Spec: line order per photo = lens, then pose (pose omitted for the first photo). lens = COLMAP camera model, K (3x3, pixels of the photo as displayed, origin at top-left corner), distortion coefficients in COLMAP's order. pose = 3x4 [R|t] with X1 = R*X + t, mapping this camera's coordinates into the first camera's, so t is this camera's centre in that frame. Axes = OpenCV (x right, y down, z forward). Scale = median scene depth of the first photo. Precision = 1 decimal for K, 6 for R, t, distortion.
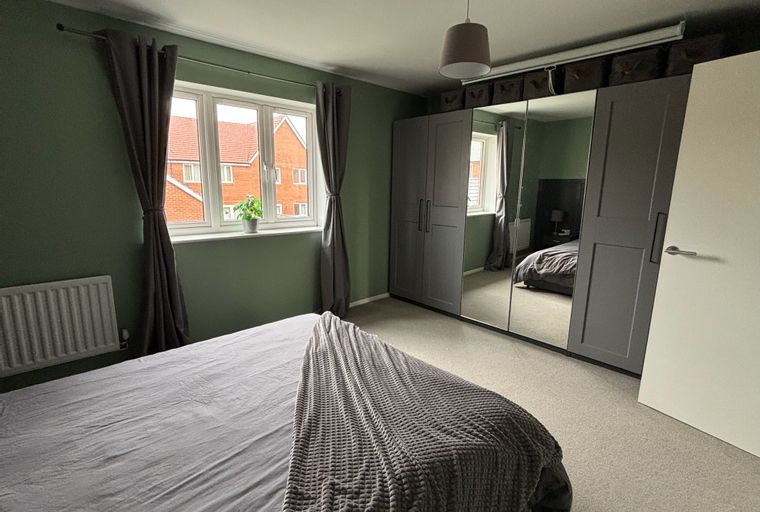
lens RADIAL K [[370.2, 0, 380.0], [0, 370.2, 256.0], [0, 0, 1]] dist [-0.000828, -0.000149]
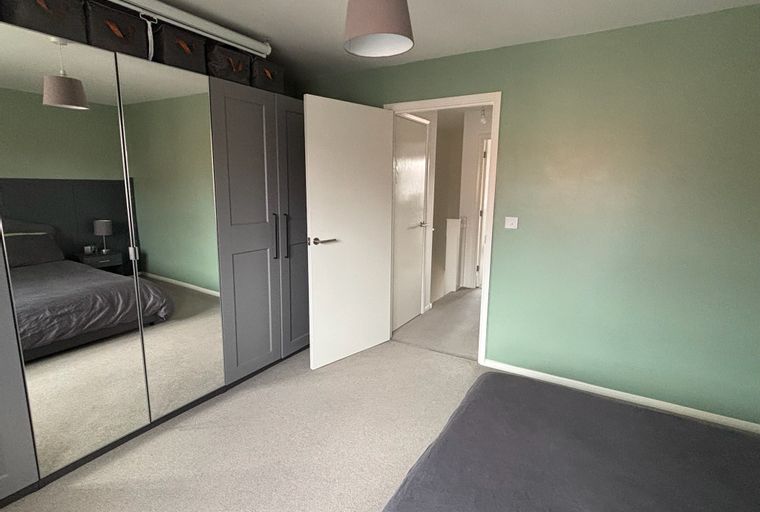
lens RADIAL K [[386.6, 0, 380.0], [0, 386.6, 256.0], [0, 0, 1]] dist [-0.001059, -0.001833]
pose [[-0.267615, -0.192190, 0.944164, -0.389349], [0.173176, 0.954354, 0.243350, -0.192604], [-0.947835, 0.228631, -0.222117, 0.849469]]
